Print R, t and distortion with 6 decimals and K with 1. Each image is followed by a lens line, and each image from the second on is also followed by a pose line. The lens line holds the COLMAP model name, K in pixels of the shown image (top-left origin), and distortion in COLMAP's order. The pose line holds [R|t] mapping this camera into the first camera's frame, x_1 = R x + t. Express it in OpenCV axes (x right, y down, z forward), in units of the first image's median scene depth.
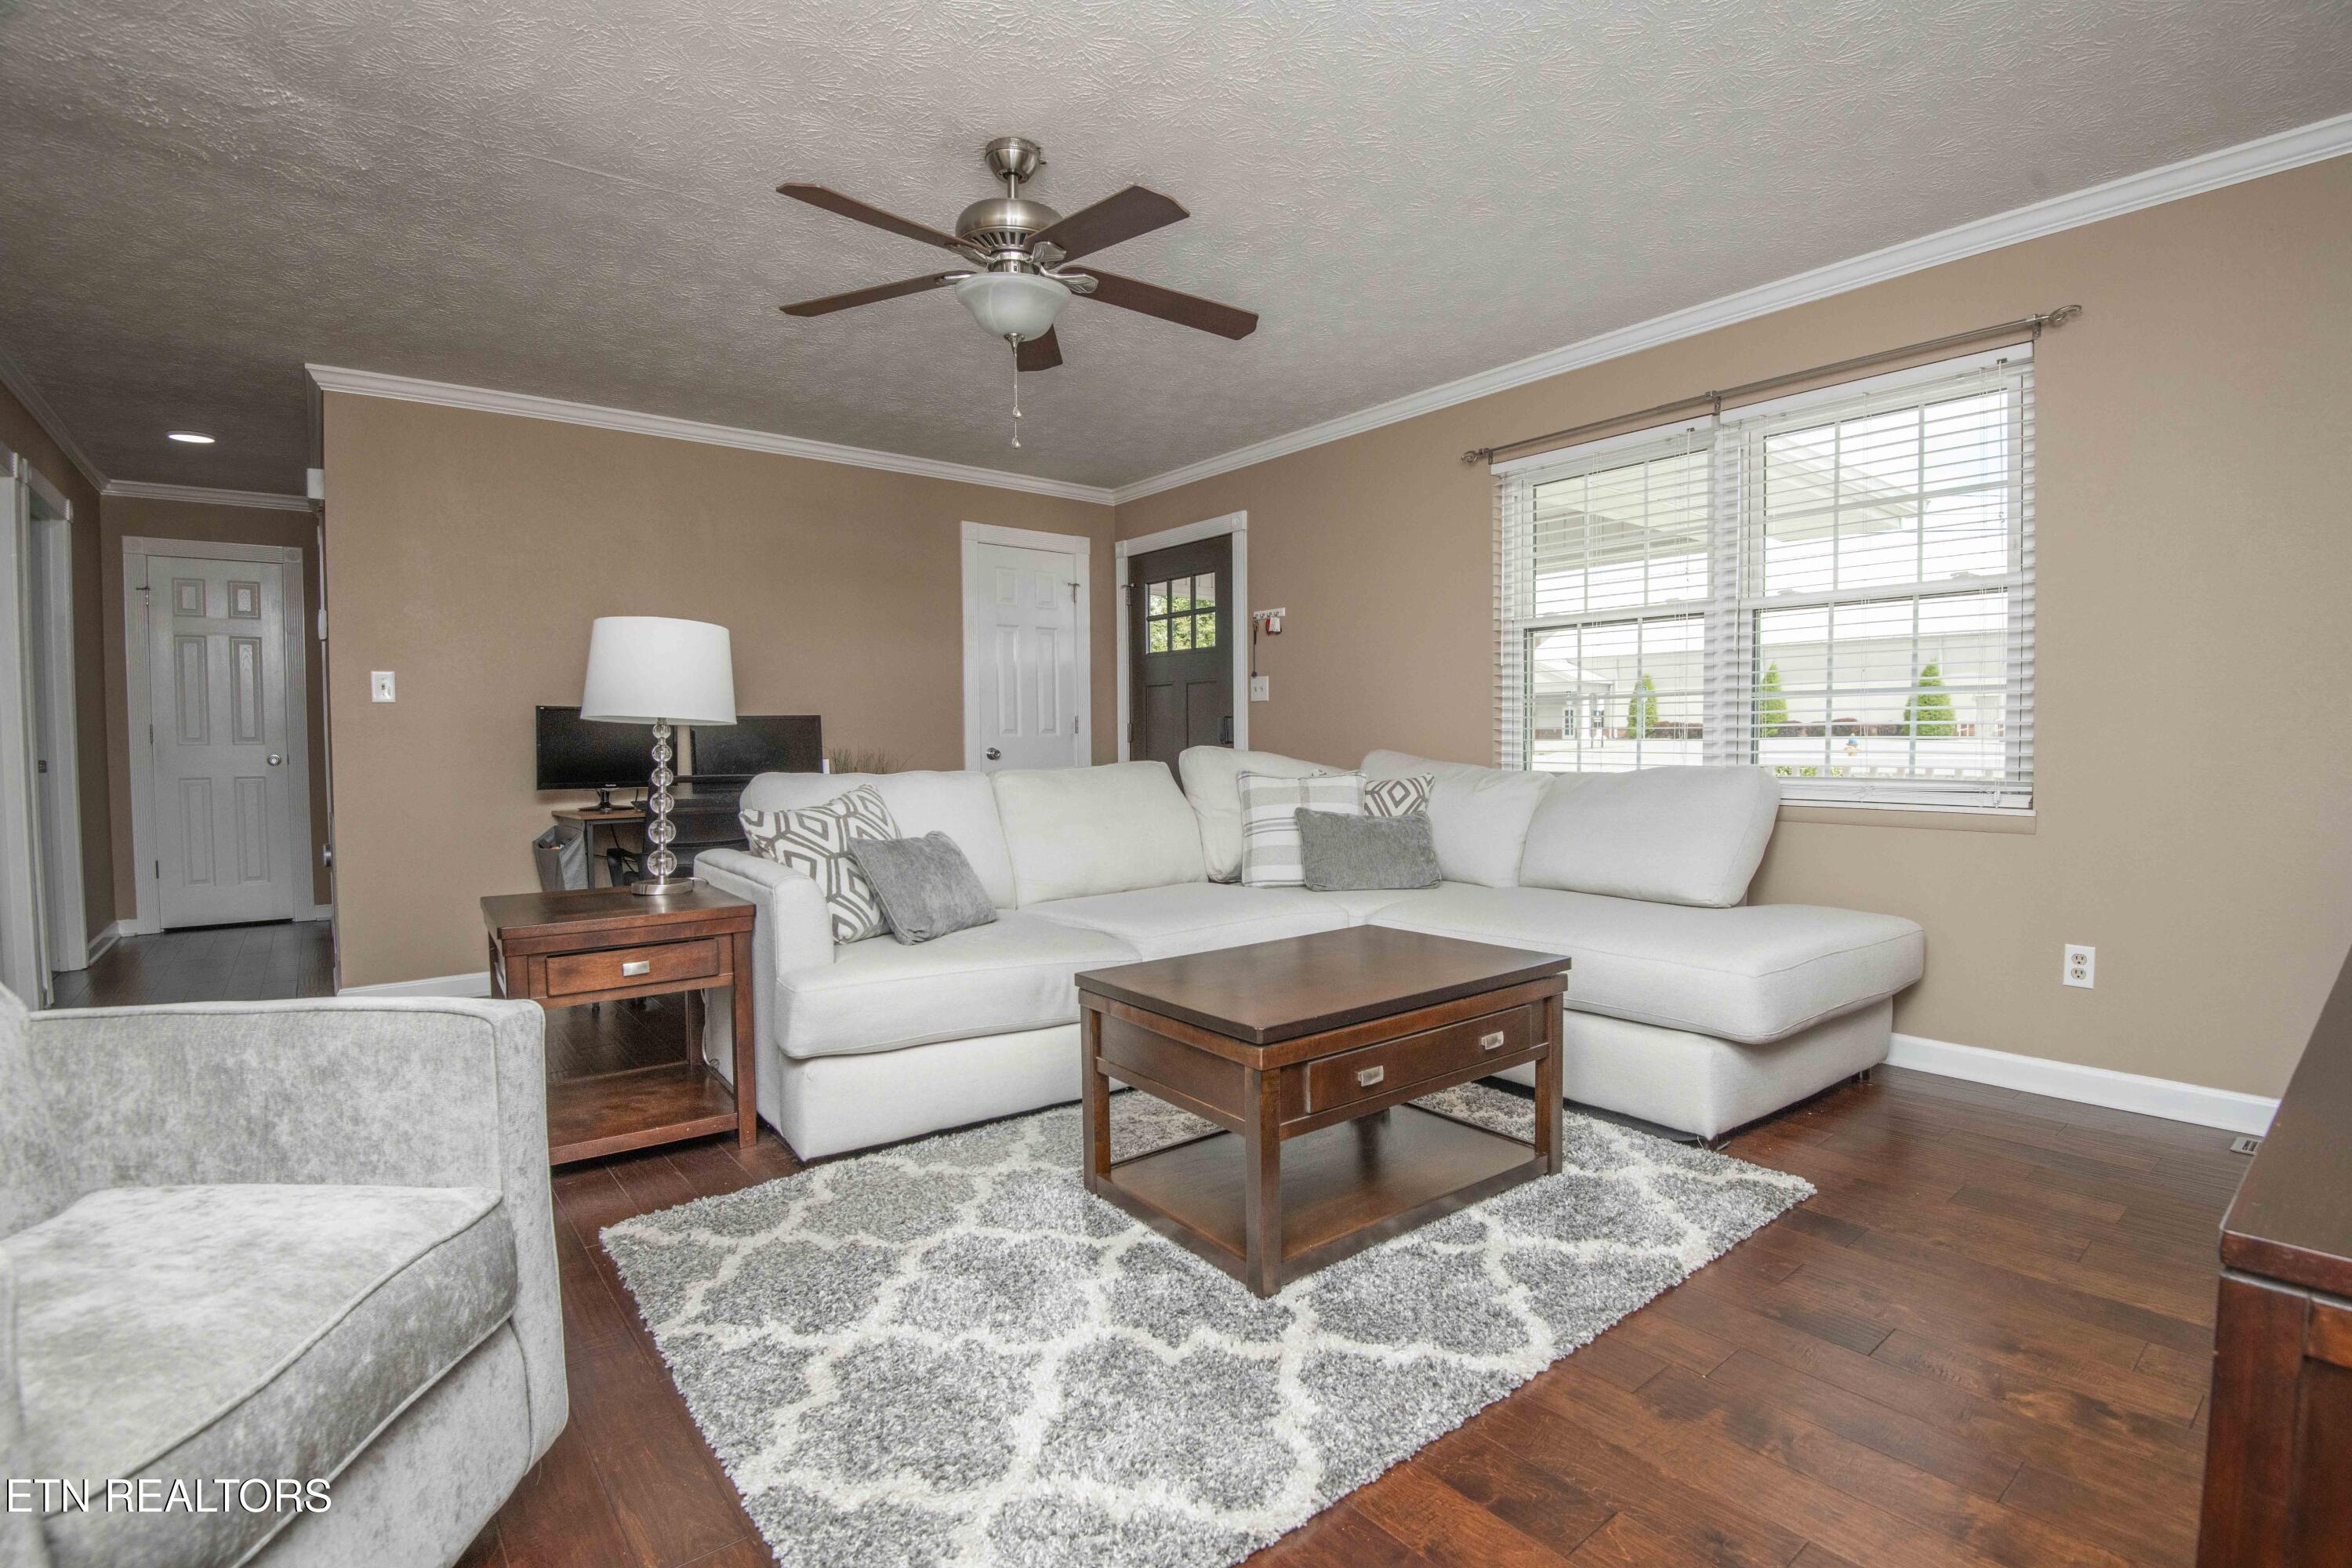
lens RADIAL K [[1086.6, 0, 1197.0], [0, 1086.6, 780.4], [0, 0, 1]] dist [-0.019641, -0.014257]
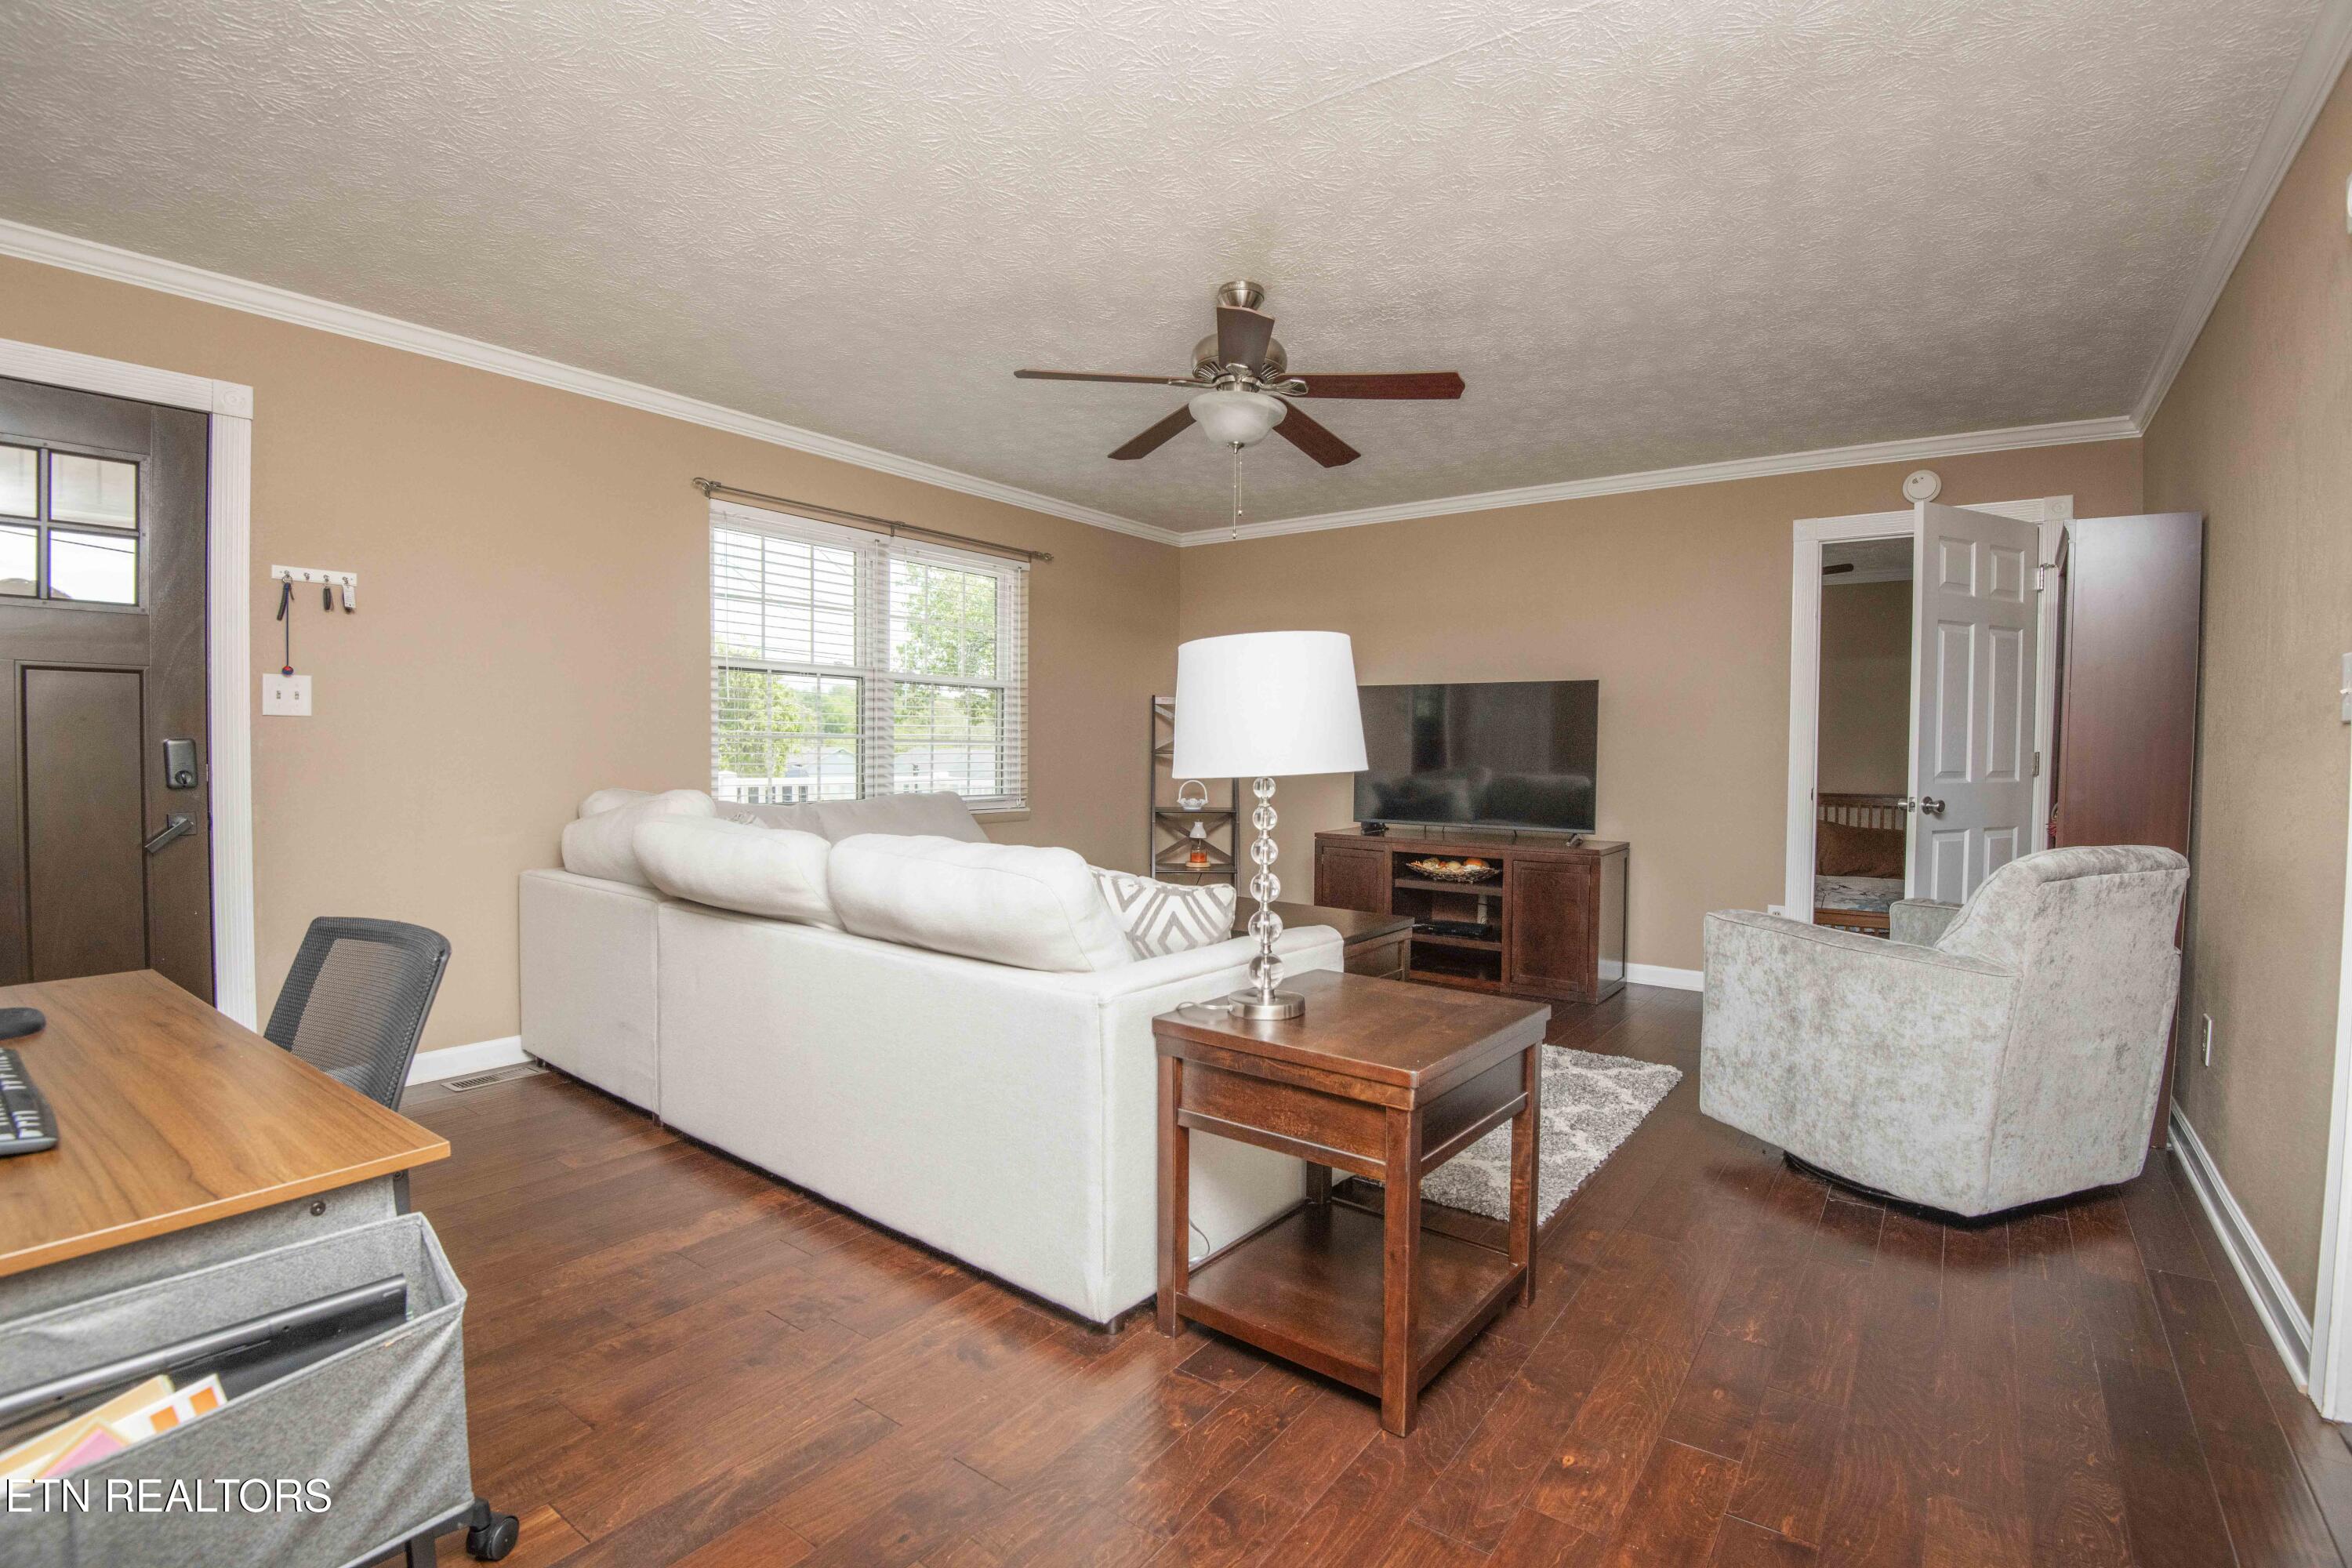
lens RADIAL K [[1086.6, 0, 1197.4], [0, 1086.6, 787.3], [0, 0, 1]] dist [-0.019641, -0.014257]
pose [[-0.262432, -0.028527, 0.964529, -0.932522], [0.030221, 0.998830, 0.037764, -0.058470], [-0.964477, 0.039059, -0.261263, 0.968720]]
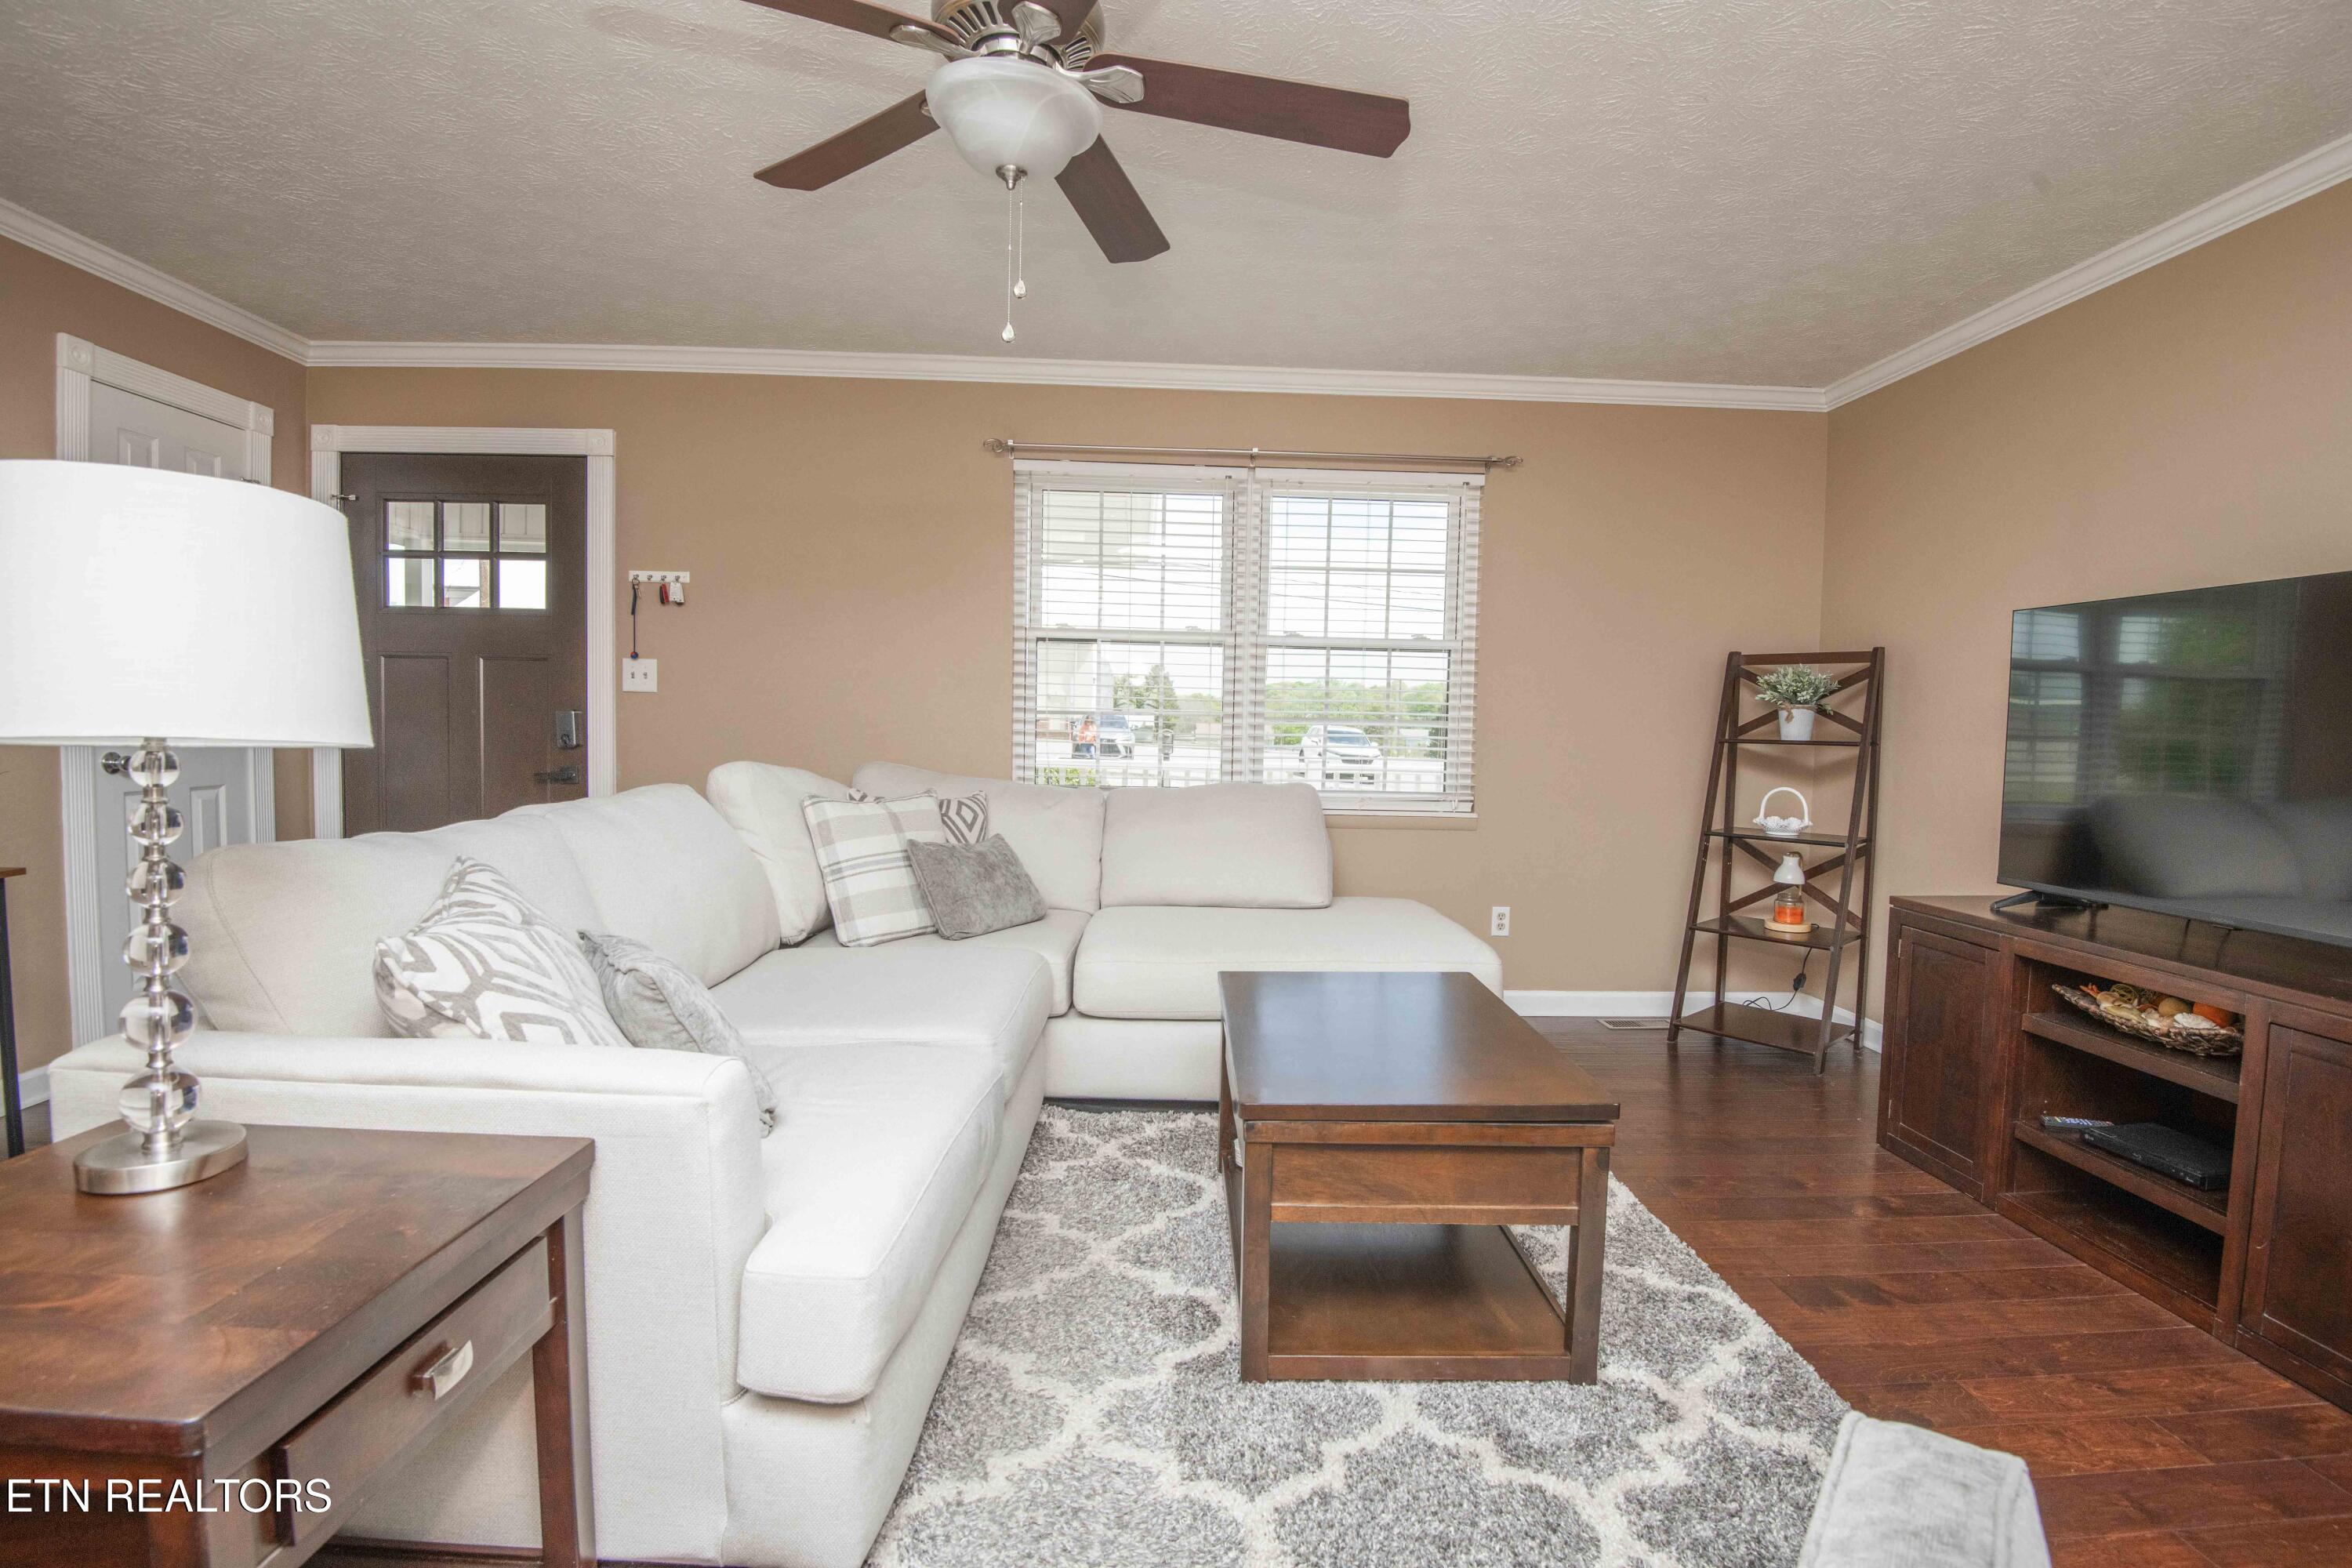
lens RADIAL K [[1086.6, 0, 1157.8], [0, 1086.6, 782.3], [0, 0, 1]] dist [-0.019641, -0.014257]
pose [[0.594803, -0.021735, 0.803577, -0.476255], [0.005054, 0.999716, 0.023299, -0.038239], [-0.803855, -0.009797, 0.594744, 0.391998]]
